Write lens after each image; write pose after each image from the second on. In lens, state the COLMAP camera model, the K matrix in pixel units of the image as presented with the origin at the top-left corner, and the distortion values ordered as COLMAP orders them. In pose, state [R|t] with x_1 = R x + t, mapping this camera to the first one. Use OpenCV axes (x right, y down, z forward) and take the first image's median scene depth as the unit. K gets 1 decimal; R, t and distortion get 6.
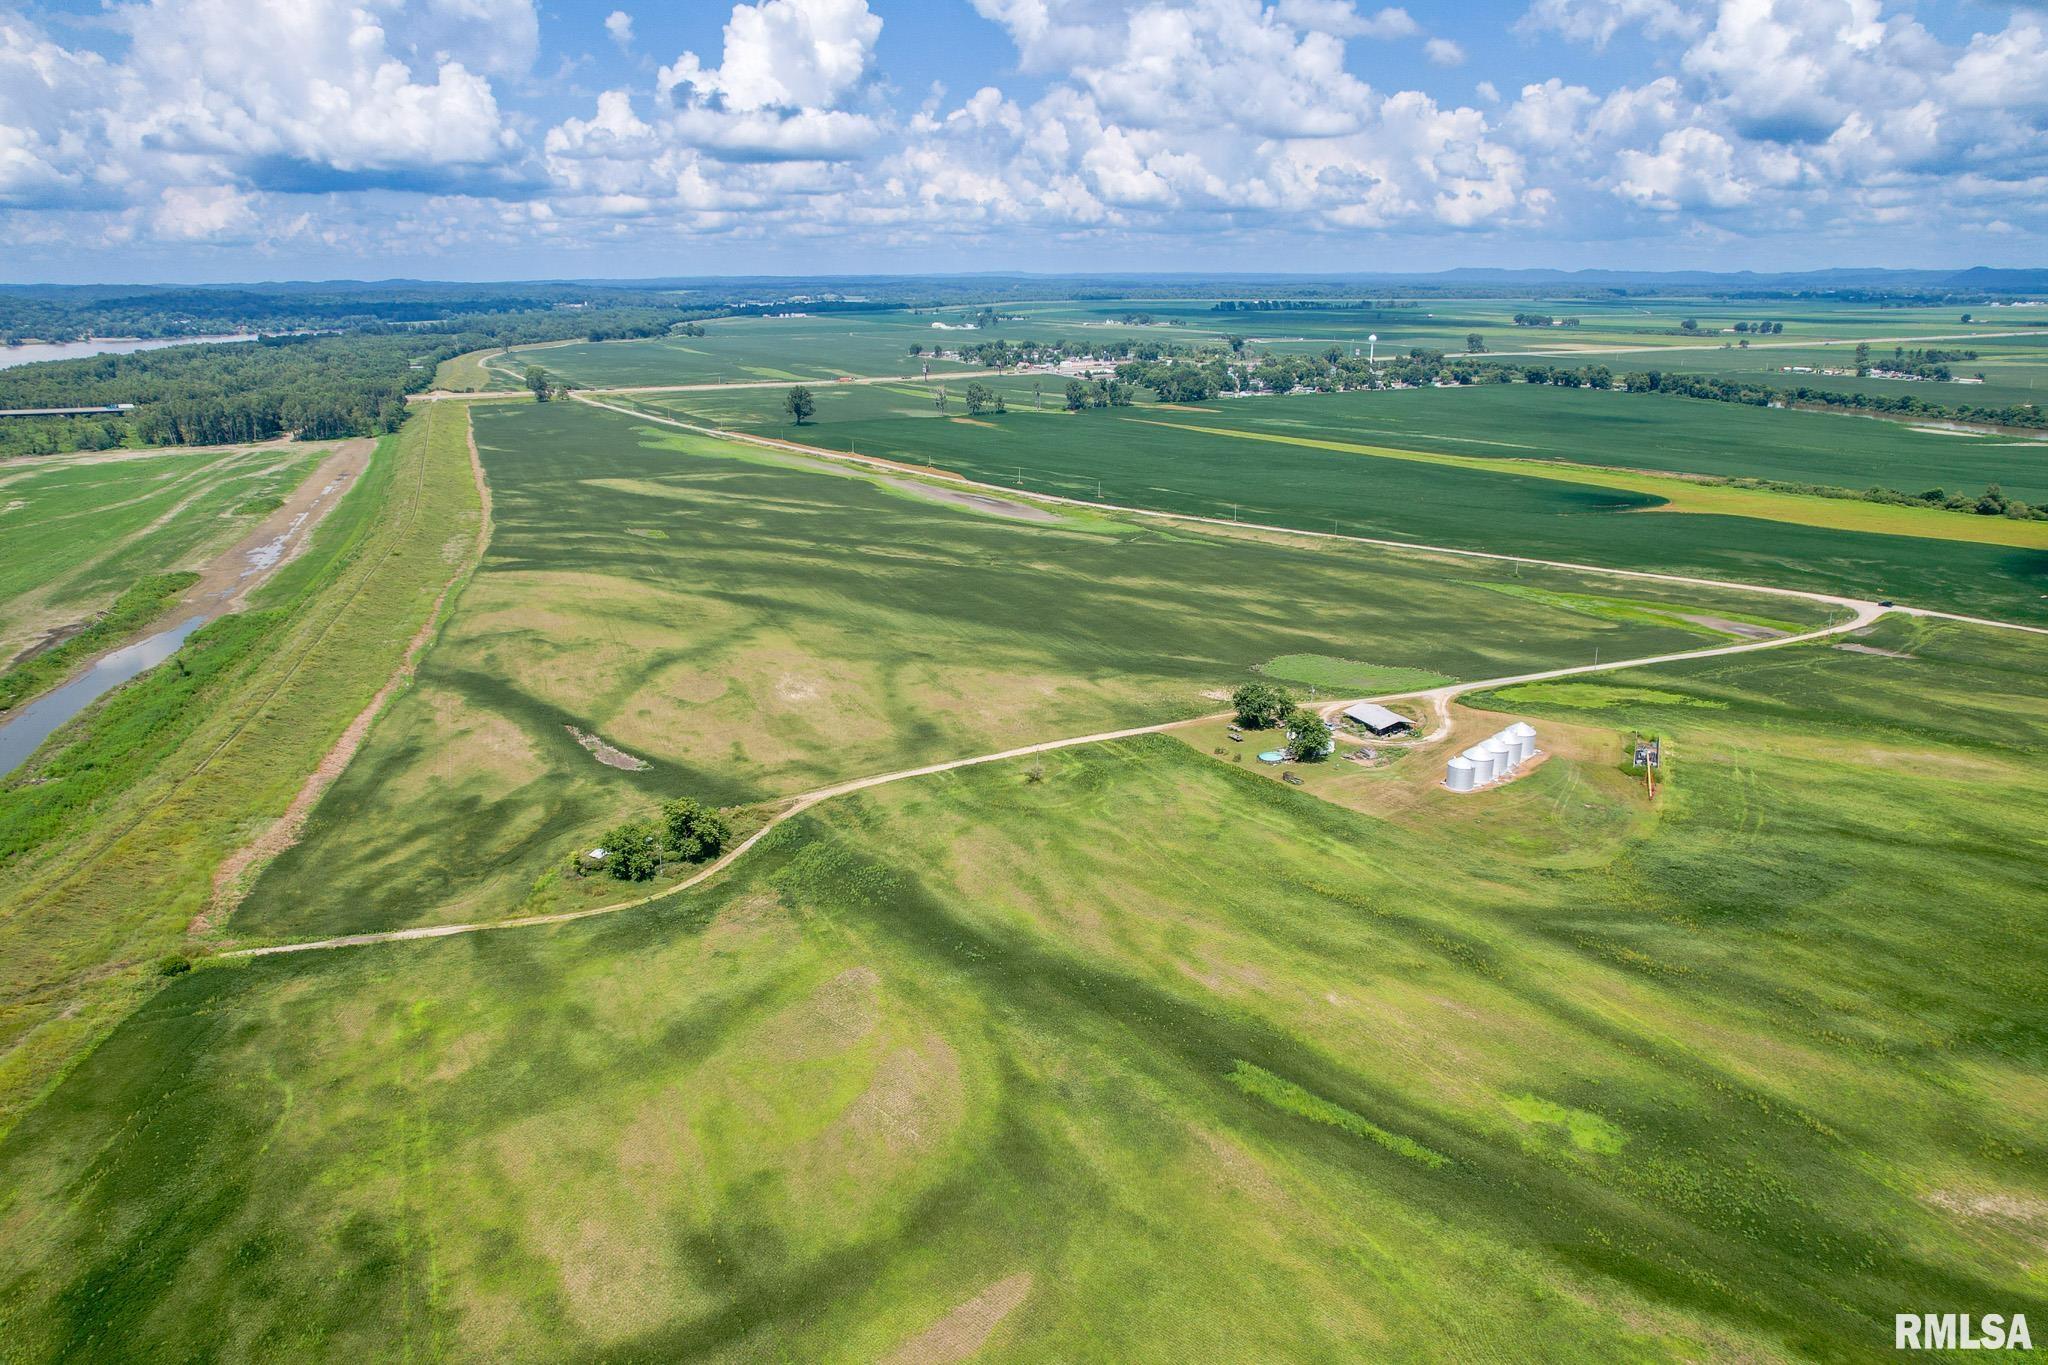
lens RADIAL K [[1265.9, 0, 1020.1], [0, 1265.9, 689.5], [0, 0, 1]] dist [-0.049893, 0.024724]
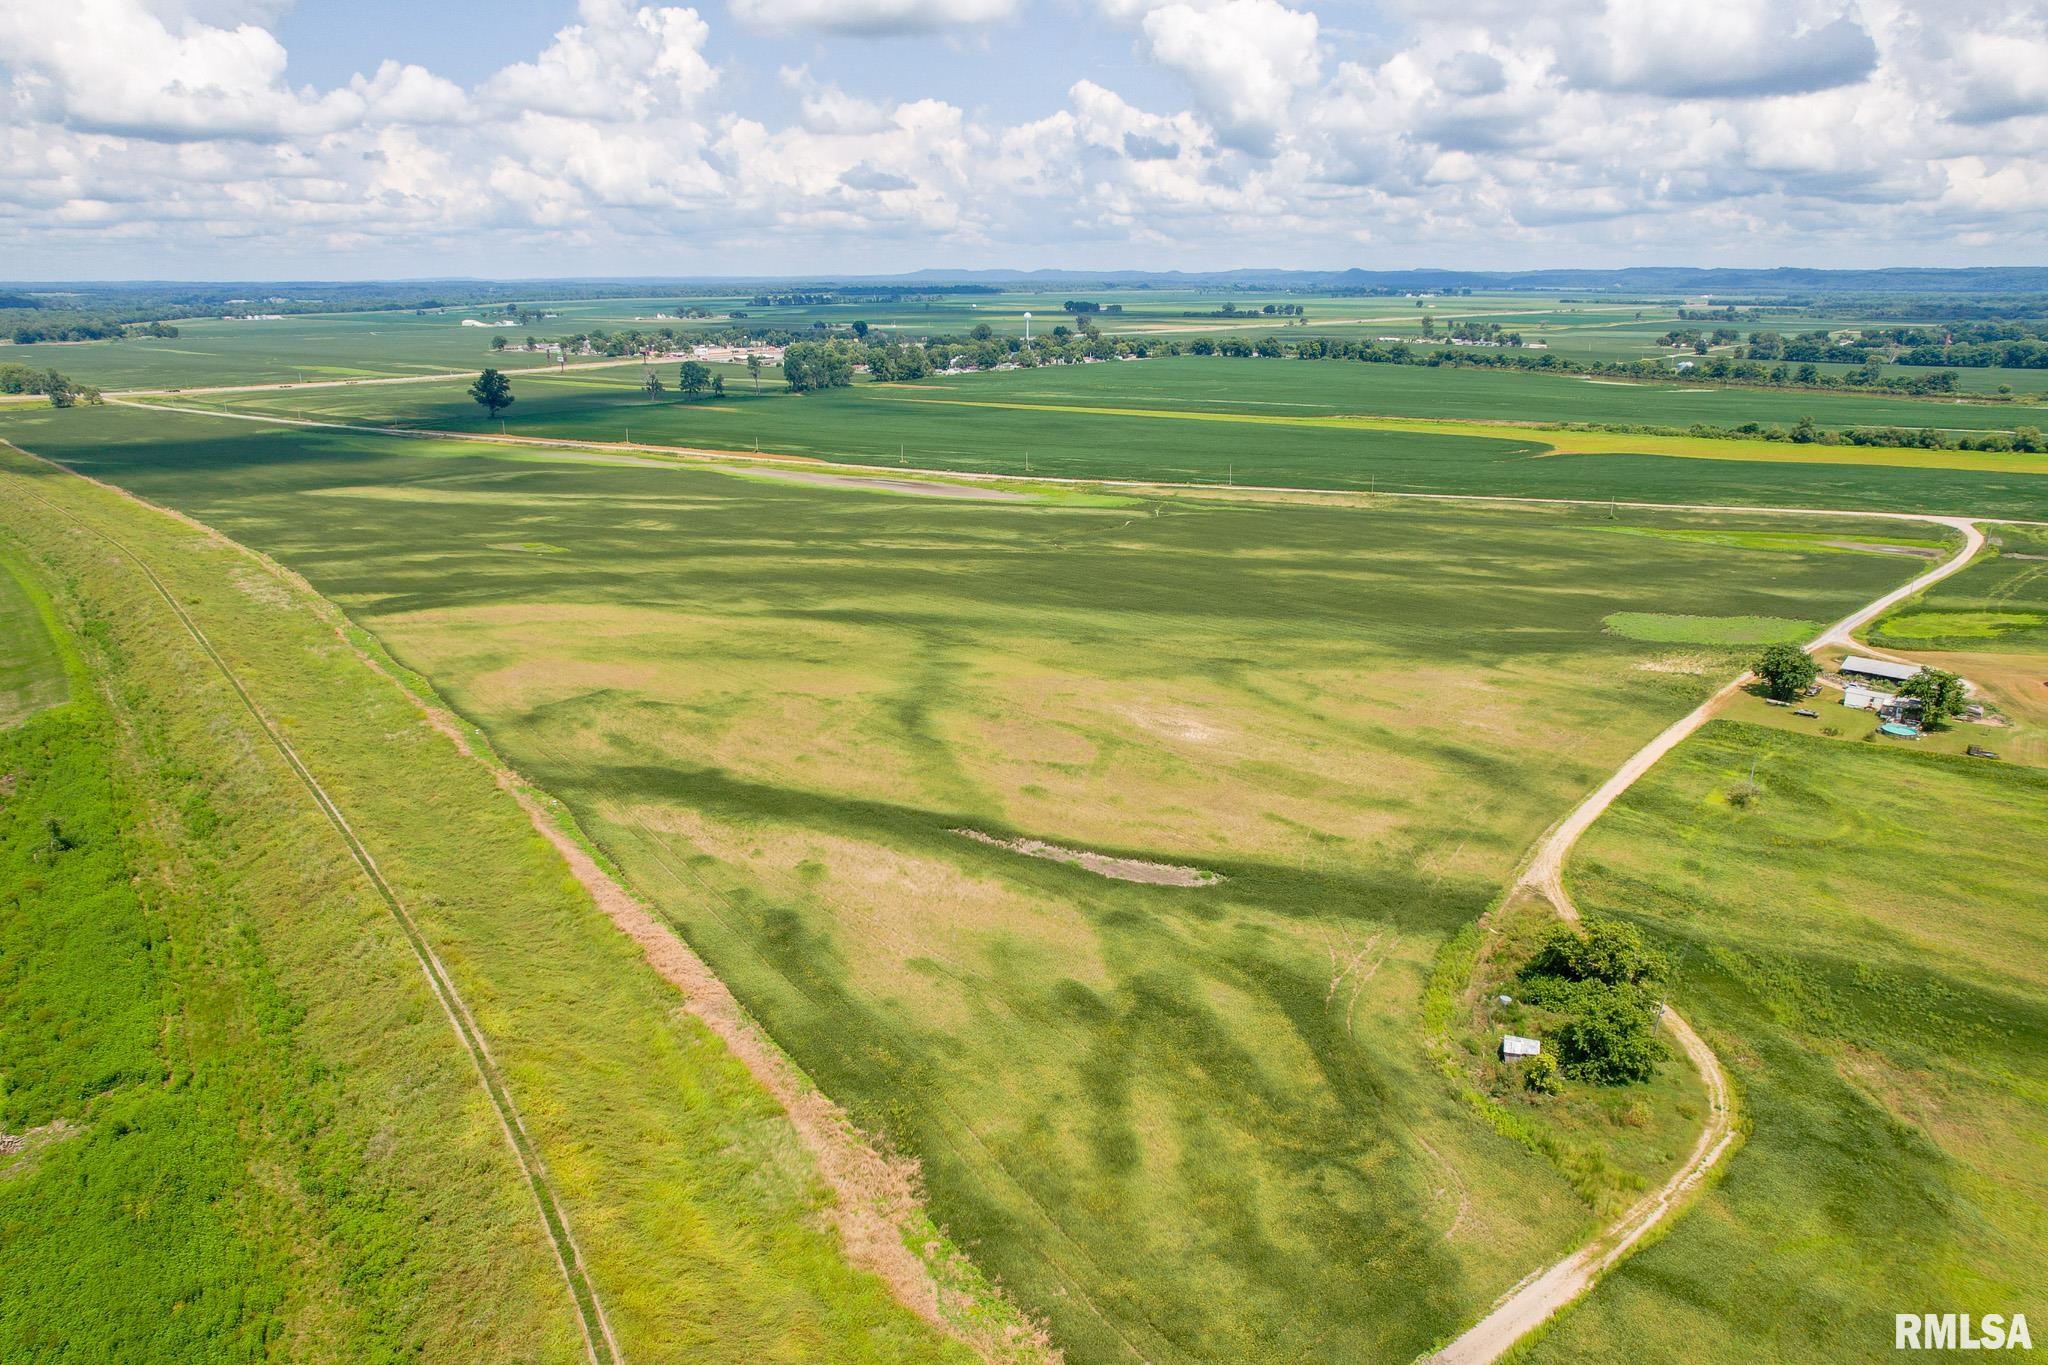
lens RADIAL K [[1265.9, 0, 1038.5], [0, 1265.9, 687.7], [0, 0, 1]] dist [-0.049893, 0.024724]
pose [[0.923083, -0.114539, 0.367151, -0.277703], [0.115091, 0.993144, 0.020468, -0.024170], [-0.366978, 0.023362, 0.929936, 0.217060]]
